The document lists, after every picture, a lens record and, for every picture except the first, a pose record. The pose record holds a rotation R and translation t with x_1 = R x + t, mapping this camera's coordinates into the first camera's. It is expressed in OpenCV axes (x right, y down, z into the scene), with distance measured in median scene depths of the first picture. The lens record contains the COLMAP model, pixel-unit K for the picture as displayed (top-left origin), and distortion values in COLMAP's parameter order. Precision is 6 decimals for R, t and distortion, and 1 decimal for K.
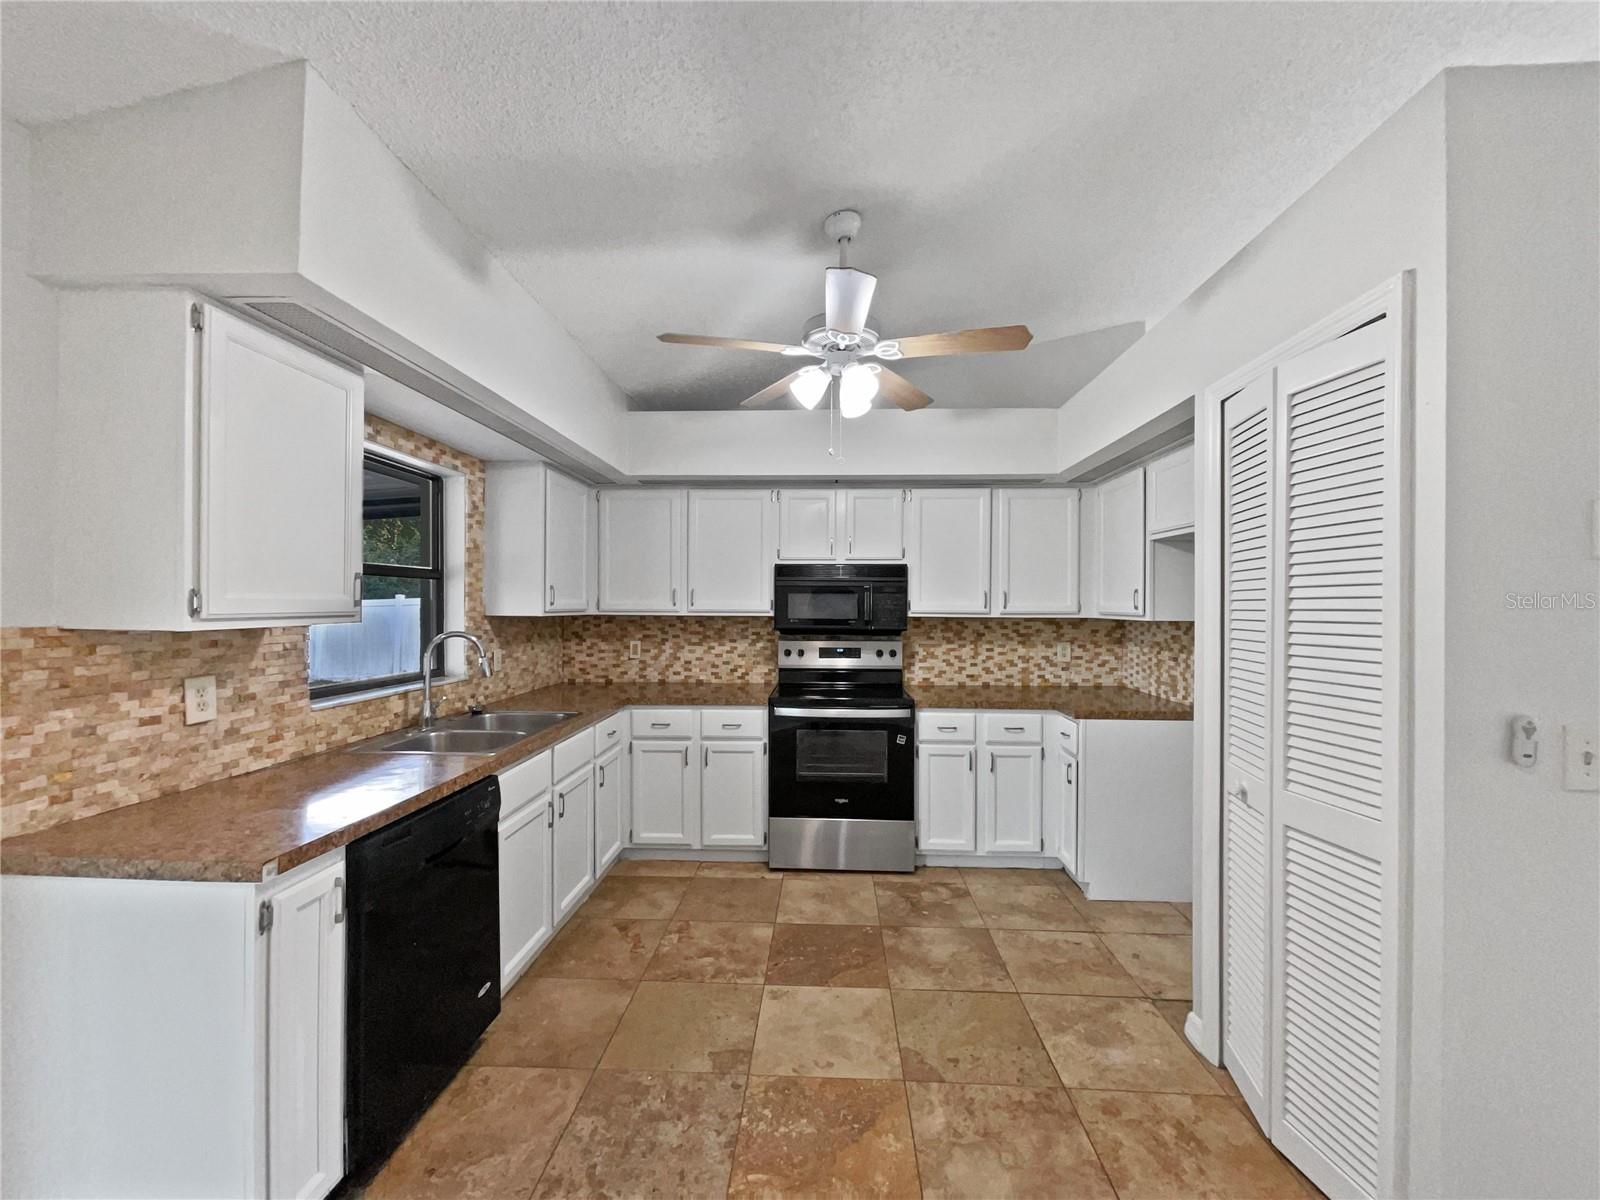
lens RADIAL K [[657.4, 0, 798.2], [0, 657.4, 608.2], [0, 0, 1]] dist [0.003149, 0.001402]
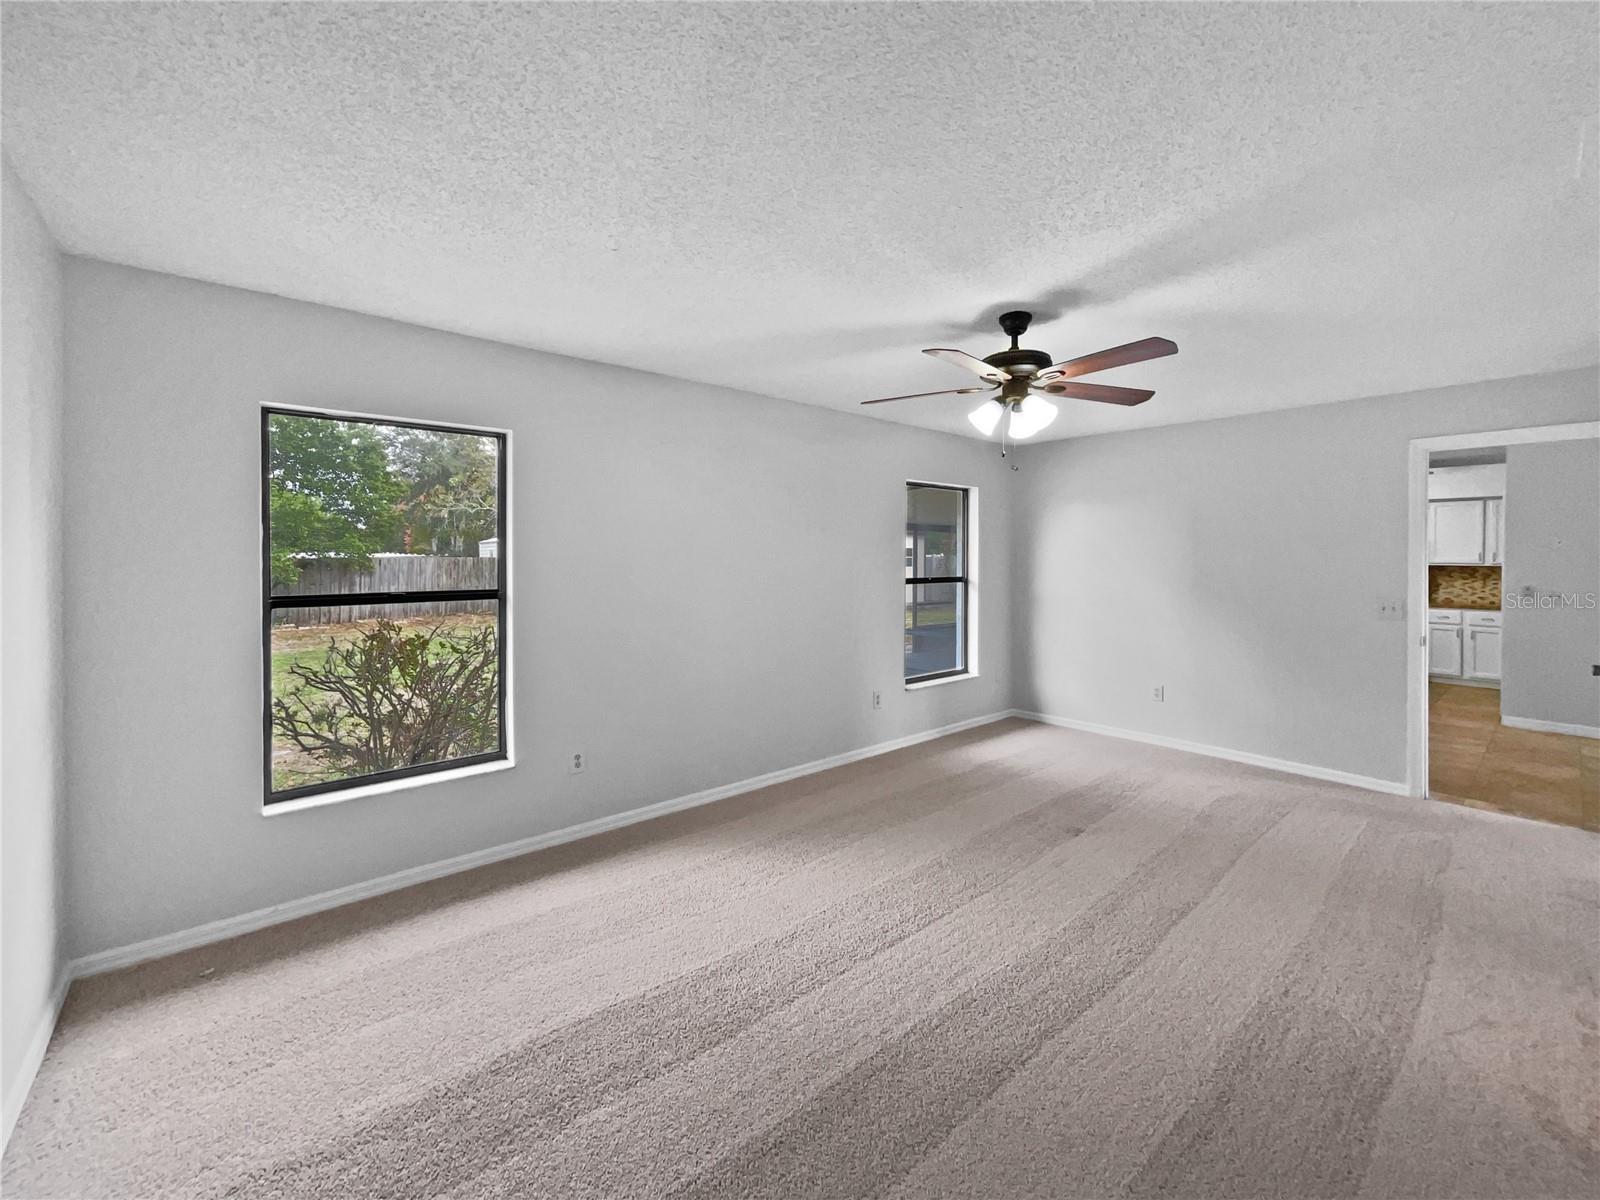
lens RADIAL K [[657.4, 0, 814.0], [0, 657.4, 554.0], [0, 0, 1]] dist [0.003149, 0.001402]
pose [[0.685418, -0.003509, -0.728141, 0.419408], [-0.001533, 0.999979, -0.006262, -0.008087], [0.728148, 0.005409, 0.685399, -2.131550]]
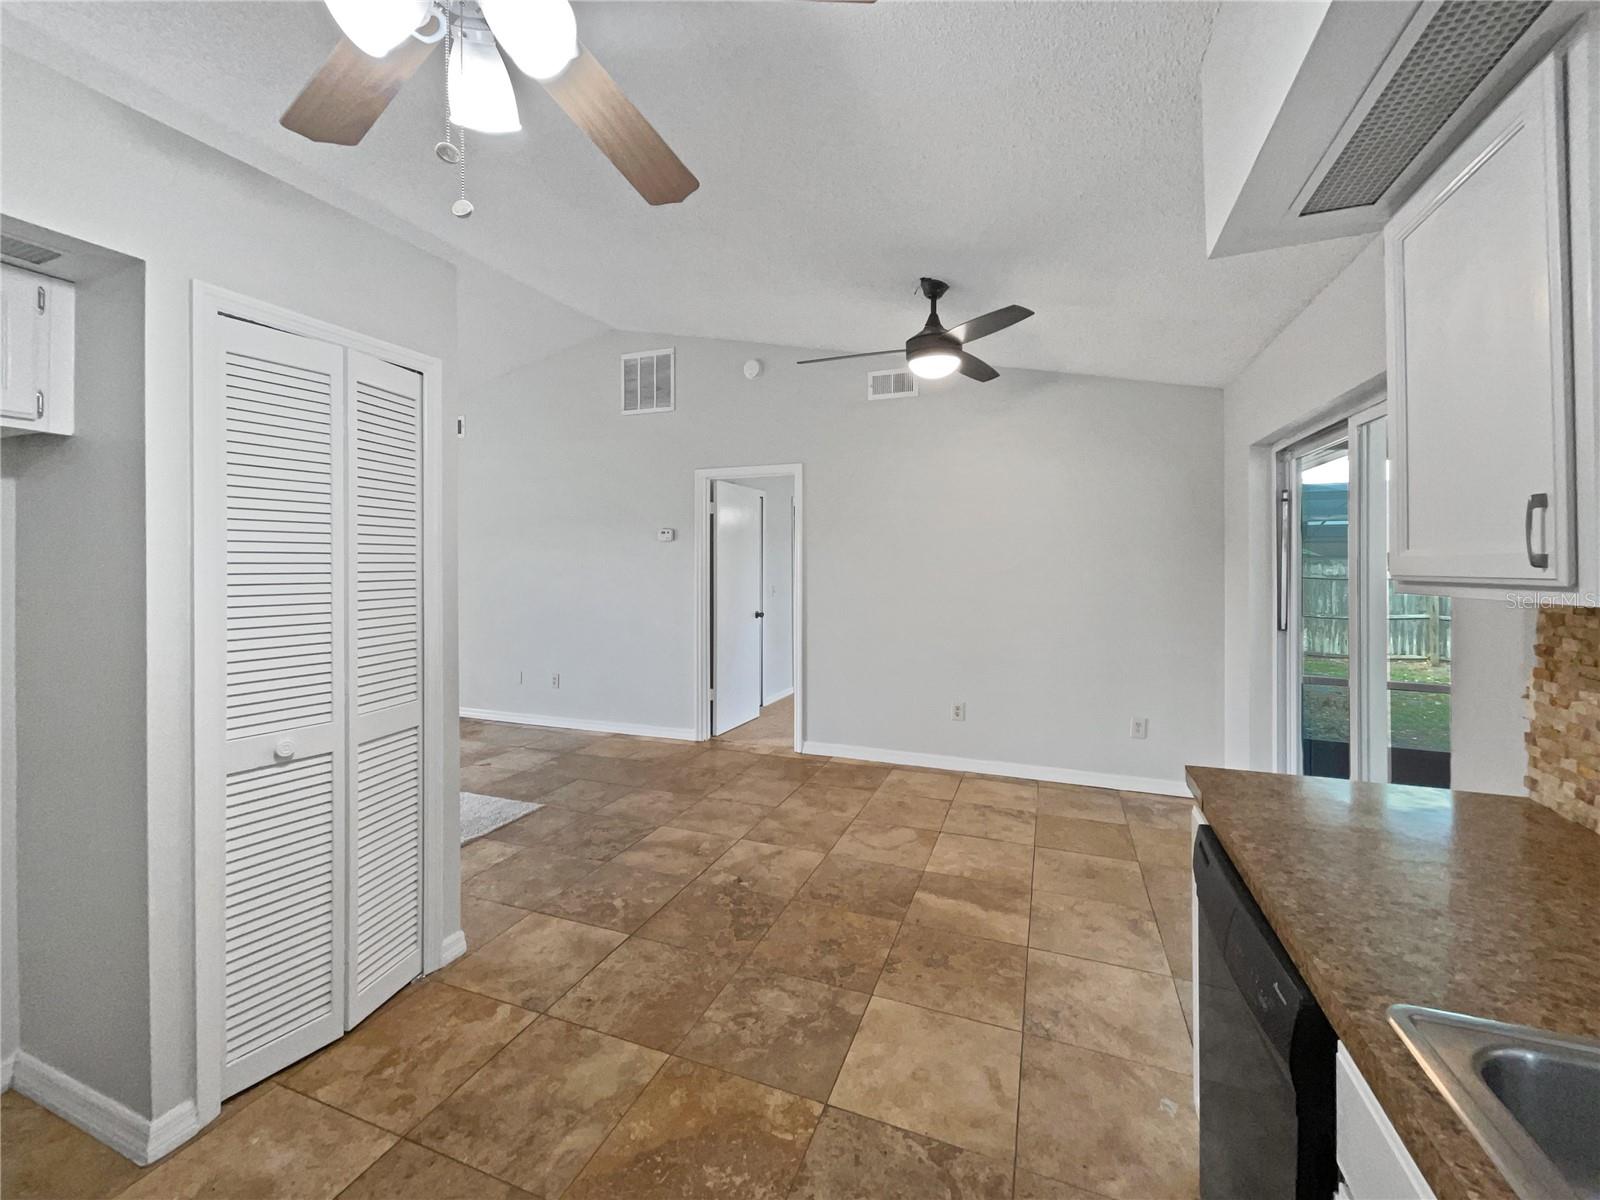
lens RADIAL K [[657.4, 0, 800.0], [0, 657.4, 557.7], [0, 0, 1]] dist [0.003149, 0.001402]
pose [[-0.952870, -0.003266, 0.303362, -0.196819], [-0.003731, 0.999993, -0.000953, -0.005269], [-0.303357, -0.002040, -0.952875, 0.991489]]
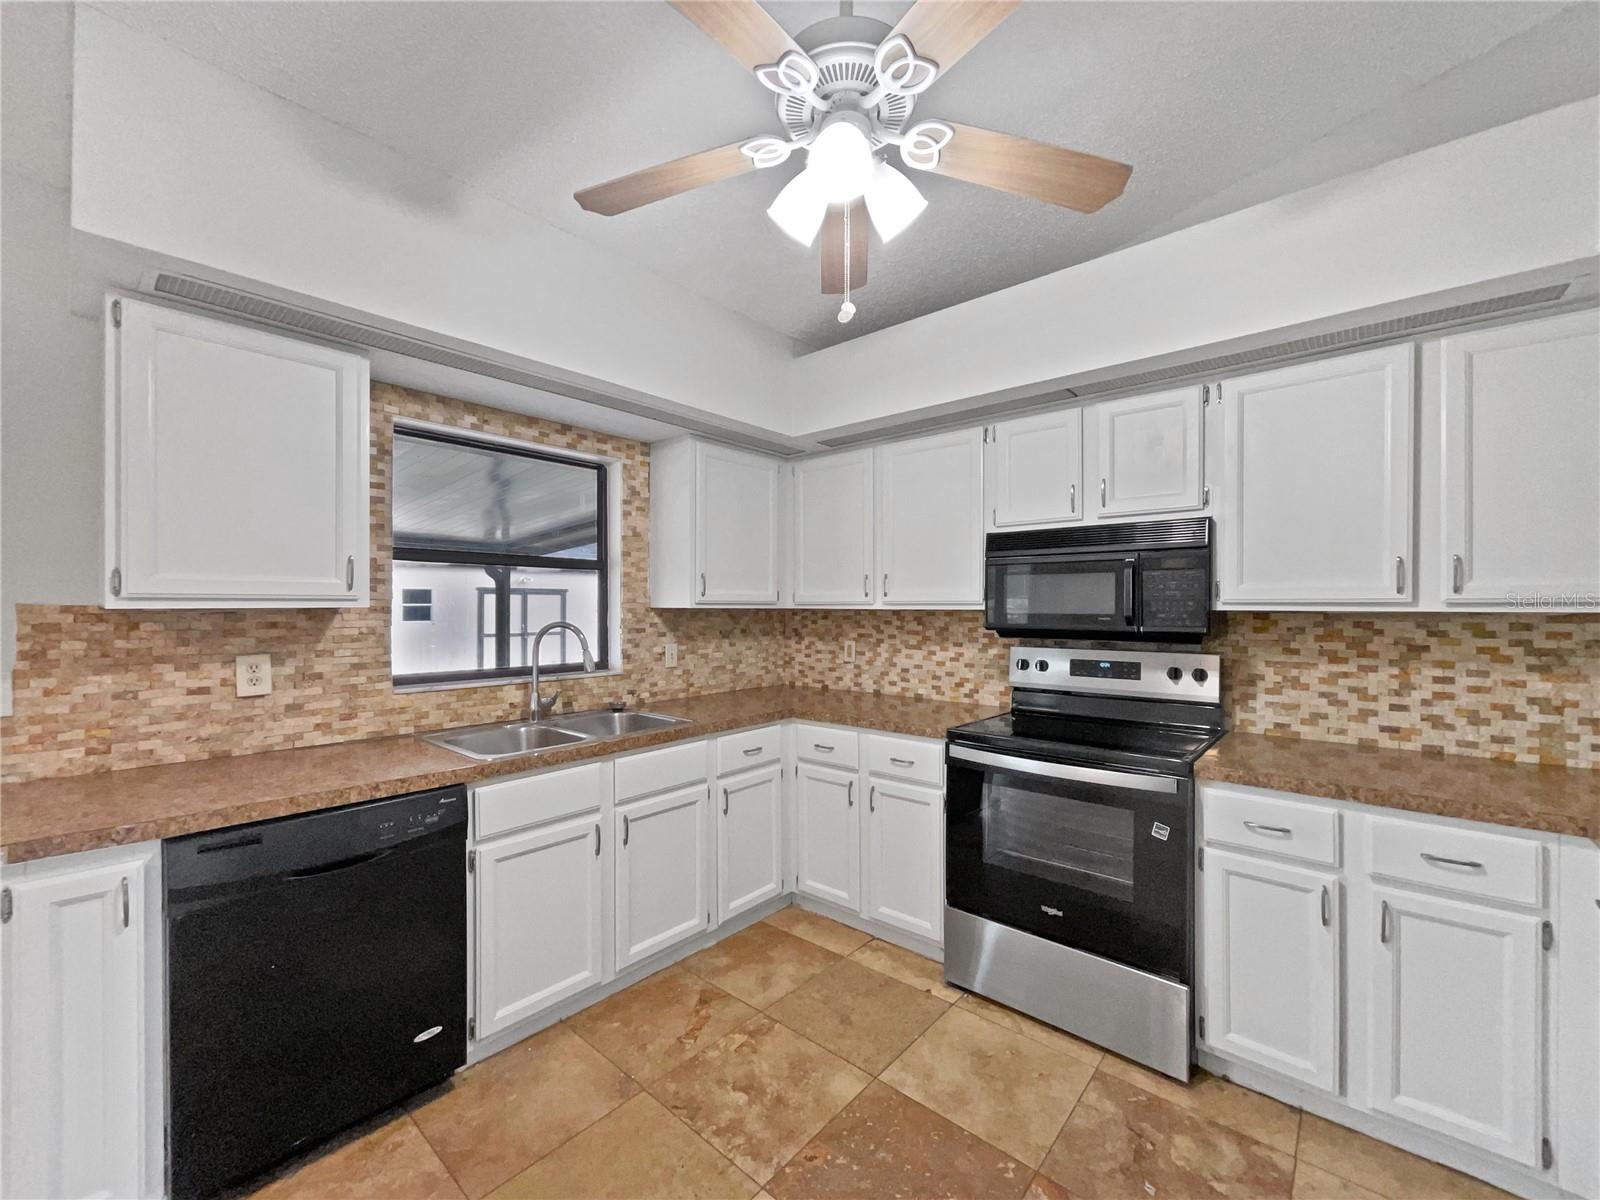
lens RADIAL K [[657.4, 0, 793.3], [0, 657.4, 609.5], [0, 0, 1]] dist [0.003149, 0.001402]
pose [[0.781564, -0.000765, -0.623825, 0.278402], [-0.002145, 0.999990, -0.003913, 0.017731], [0.623821, 0.004397, 0.781555, 0.400486]]
